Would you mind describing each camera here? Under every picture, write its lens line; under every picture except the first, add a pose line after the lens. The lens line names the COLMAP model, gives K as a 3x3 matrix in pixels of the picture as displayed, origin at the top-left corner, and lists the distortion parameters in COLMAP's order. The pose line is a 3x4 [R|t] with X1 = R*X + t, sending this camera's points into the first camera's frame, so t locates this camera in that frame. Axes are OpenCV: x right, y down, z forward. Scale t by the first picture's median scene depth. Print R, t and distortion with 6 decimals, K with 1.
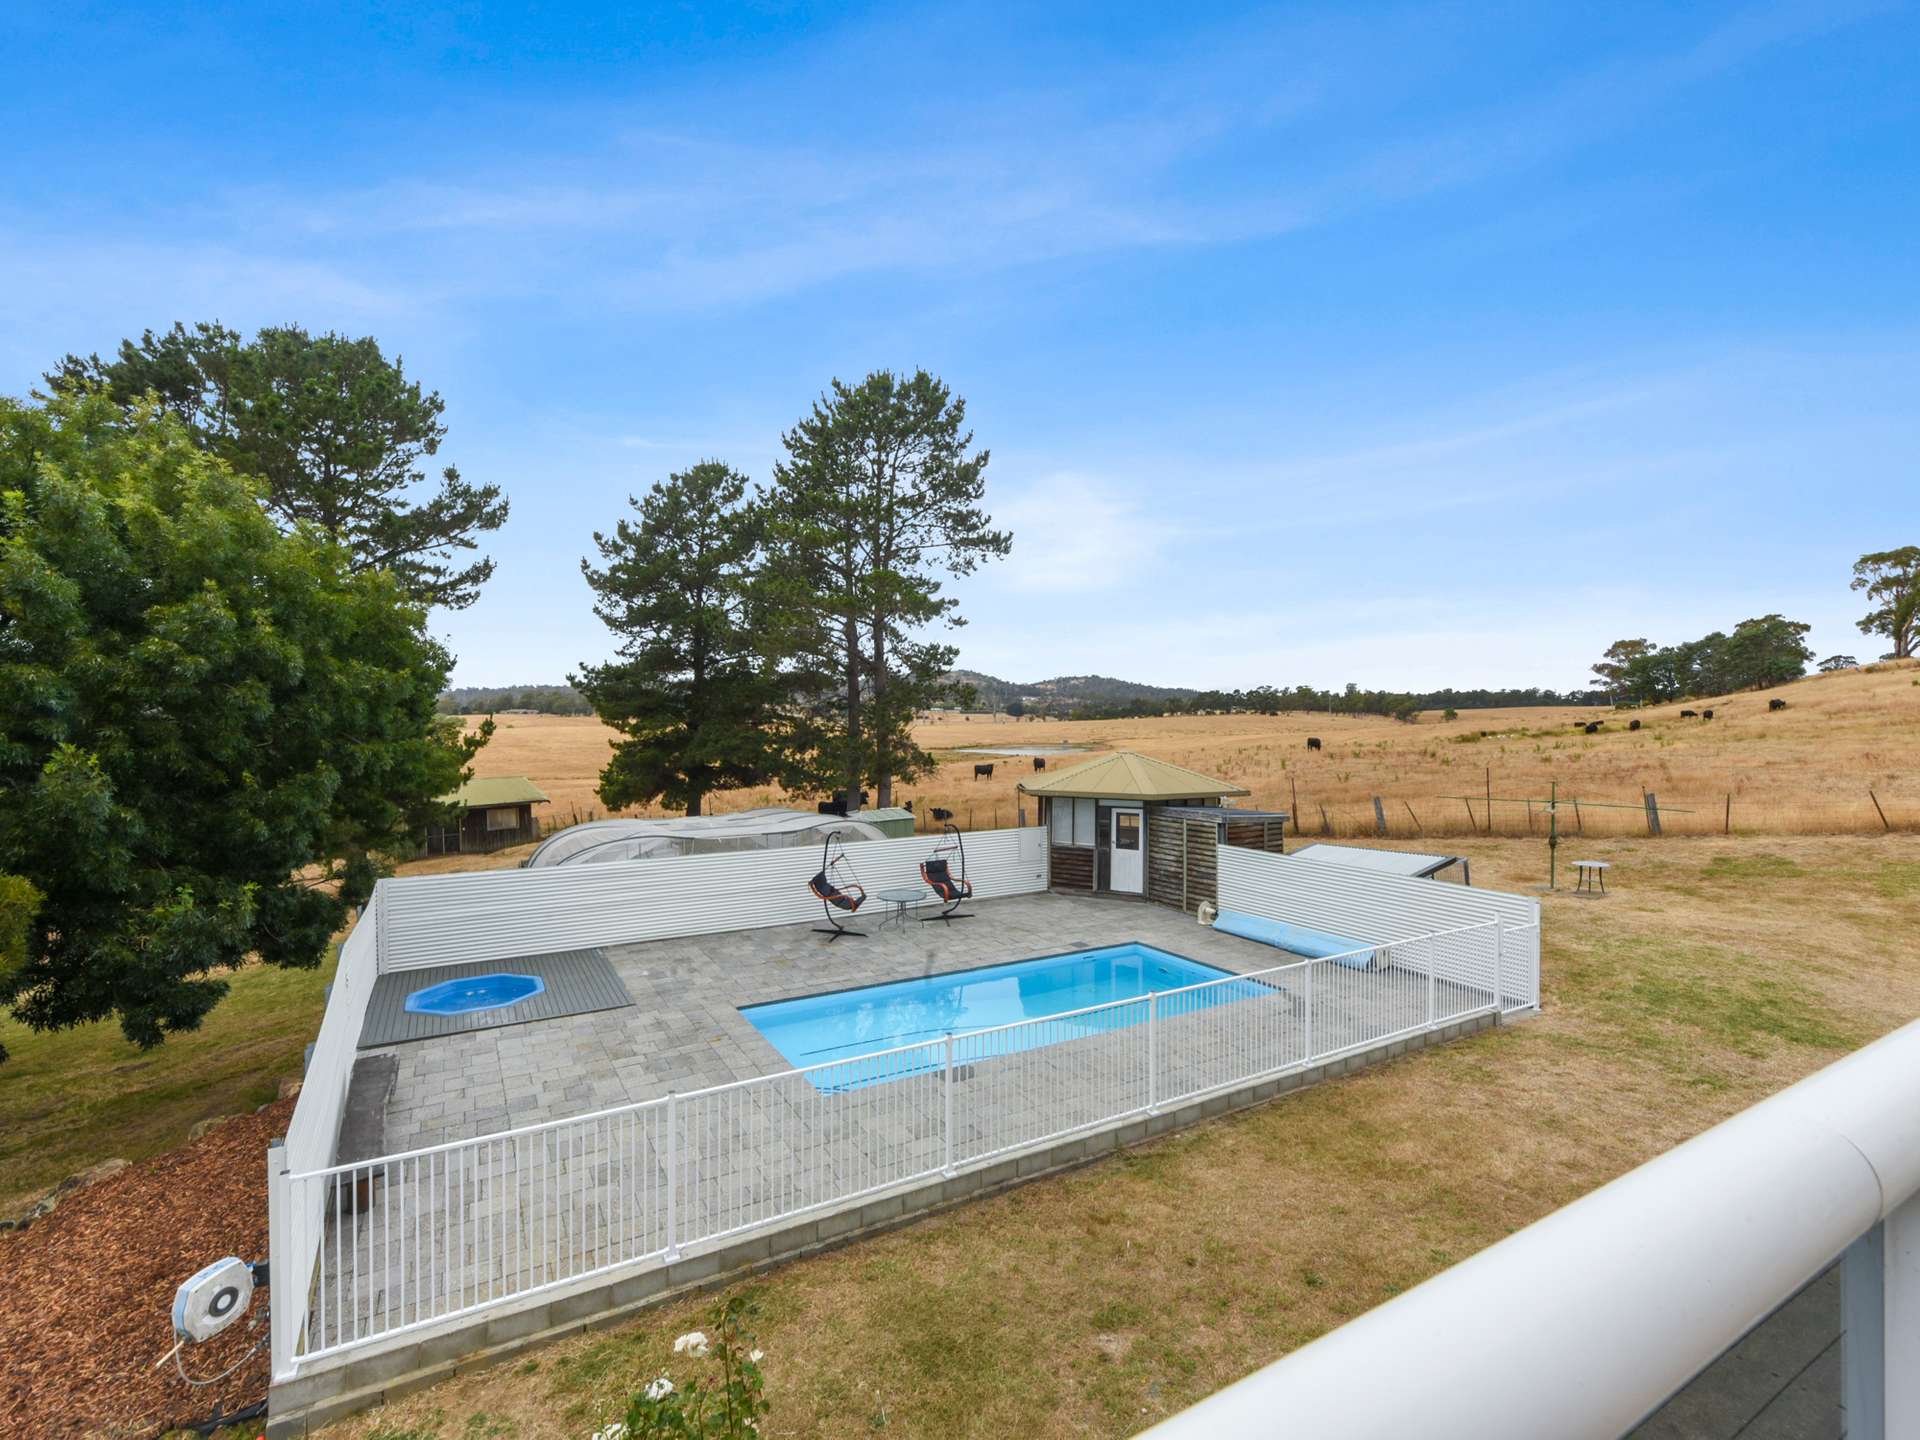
lens RADIAL K [[868.8, 0, 959.3], [0, 868.8, 722.2], [0, 0, 1]] dist [0.011837, -0.000546]
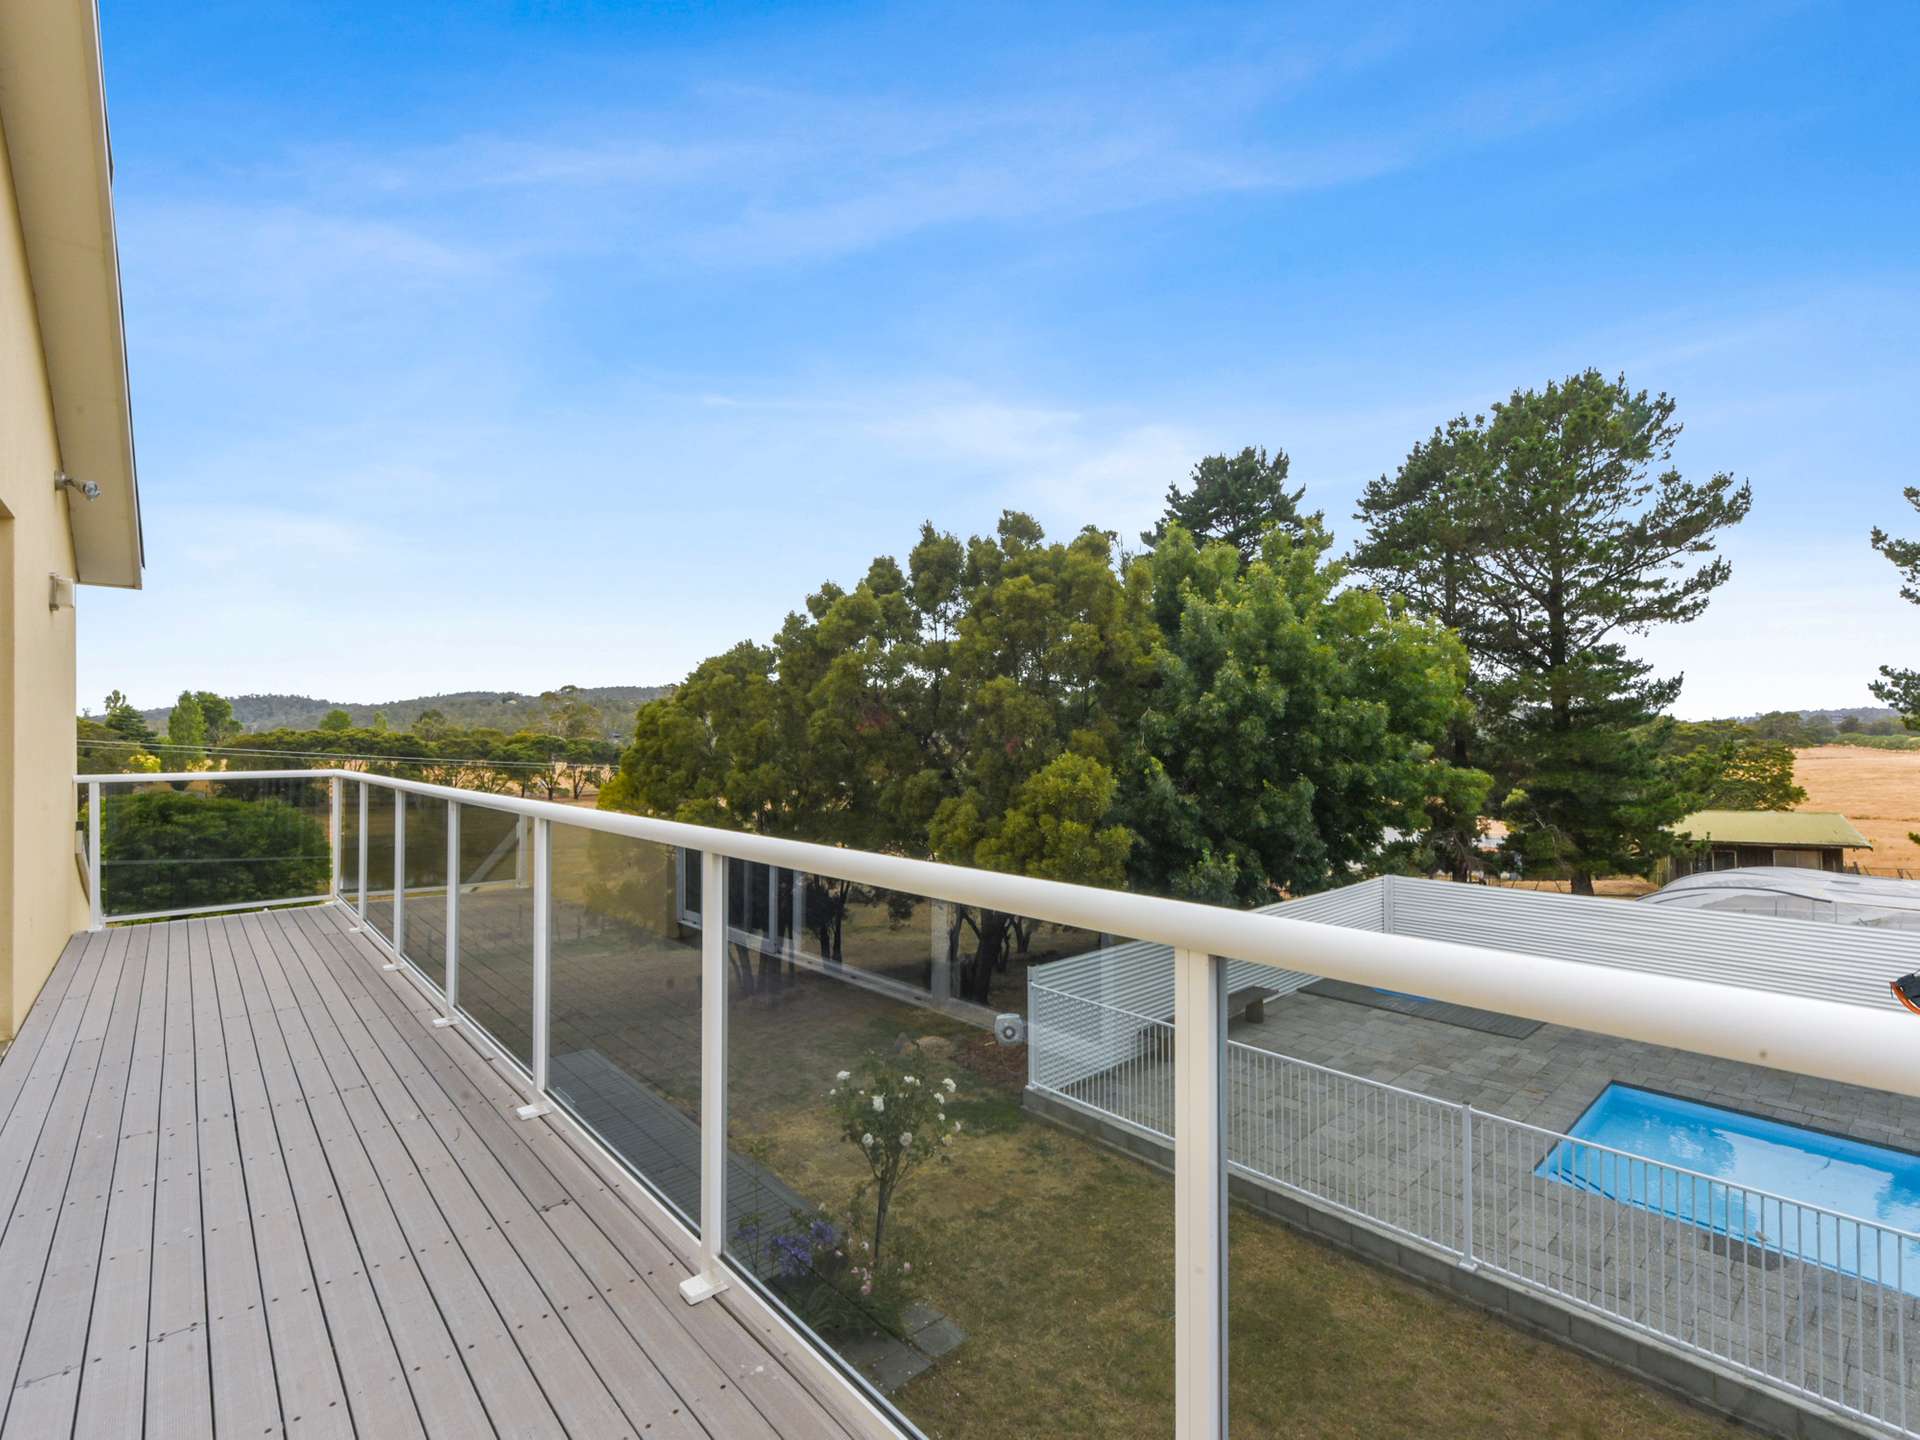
lens RADIAL K [[868.8, 0, 960.5], [0, 868.8, 732.1], [0, 0, 1]] dist [0.011837, -0.000546]
pose [[0.201229, -0.016726, -0.979401, 0.449278], [0.000676, 0.999856, -0.016936, 0.002274], [0.979544, 0.002746, 0.201211, 0.199263]]
